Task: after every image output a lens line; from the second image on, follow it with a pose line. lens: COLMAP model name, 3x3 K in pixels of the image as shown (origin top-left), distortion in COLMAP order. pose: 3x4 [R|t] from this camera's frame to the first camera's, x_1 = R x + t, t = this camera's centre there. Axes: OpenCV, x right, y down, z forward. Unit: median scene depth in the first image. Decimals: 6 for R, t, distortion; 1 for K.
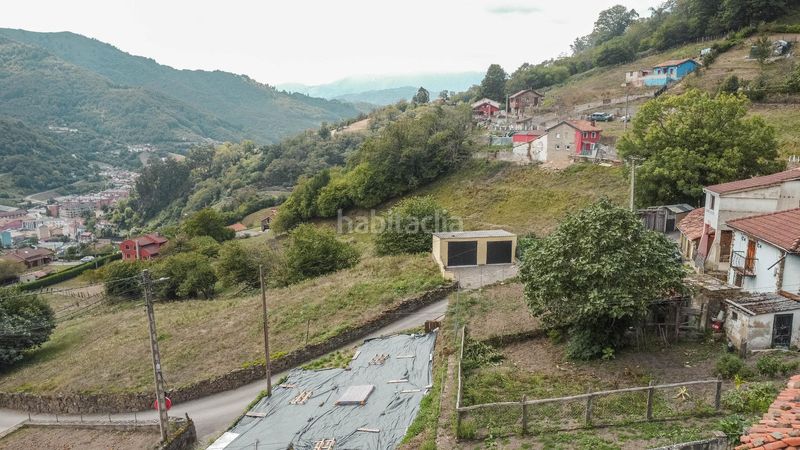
lens RADIAL K [[579.5, 0, 399.3], [0, 579.5, 229.6], [0, 0, 1]] dist [-0.023968, -0.011018]
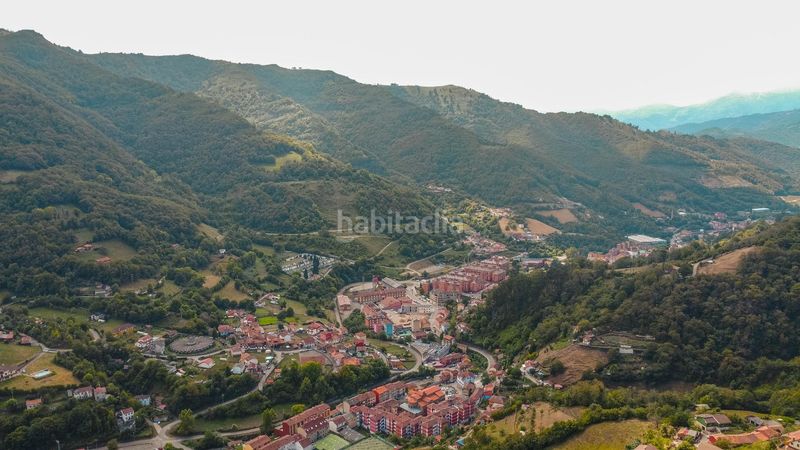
lens RADIAL K [[579.5, 0, 399.3], [0, 579.5, 229.6], [0, 0, 1]] dist [-0.023968, -0.011018]
pose [[0.829052, 0.082357, -0.553073, -0.003318], [-0.098953, 0.995092, -0.000152, -0.188750], [0.550346, 0.054854, 0.833133, -0.028883]]
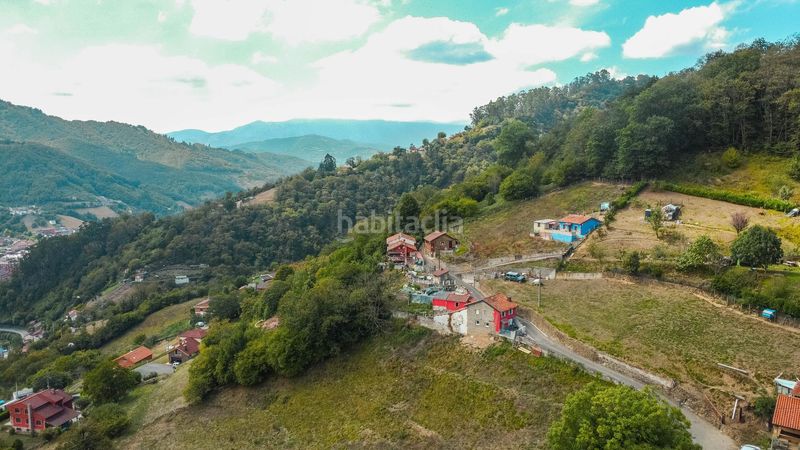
lens RADIAL K [[579.5, 0, 399.3], [0, 579.5, 229.6], [0, 0, 1]] dist [-0.023968, -0.011018]
pose [[0.986771, -0.023329, 0.160430, -0.004504], [0.035579, 0.996630, -0.073915, -0.044429], [-0.158165, 0.078645, 0.984276, -0.000367]]
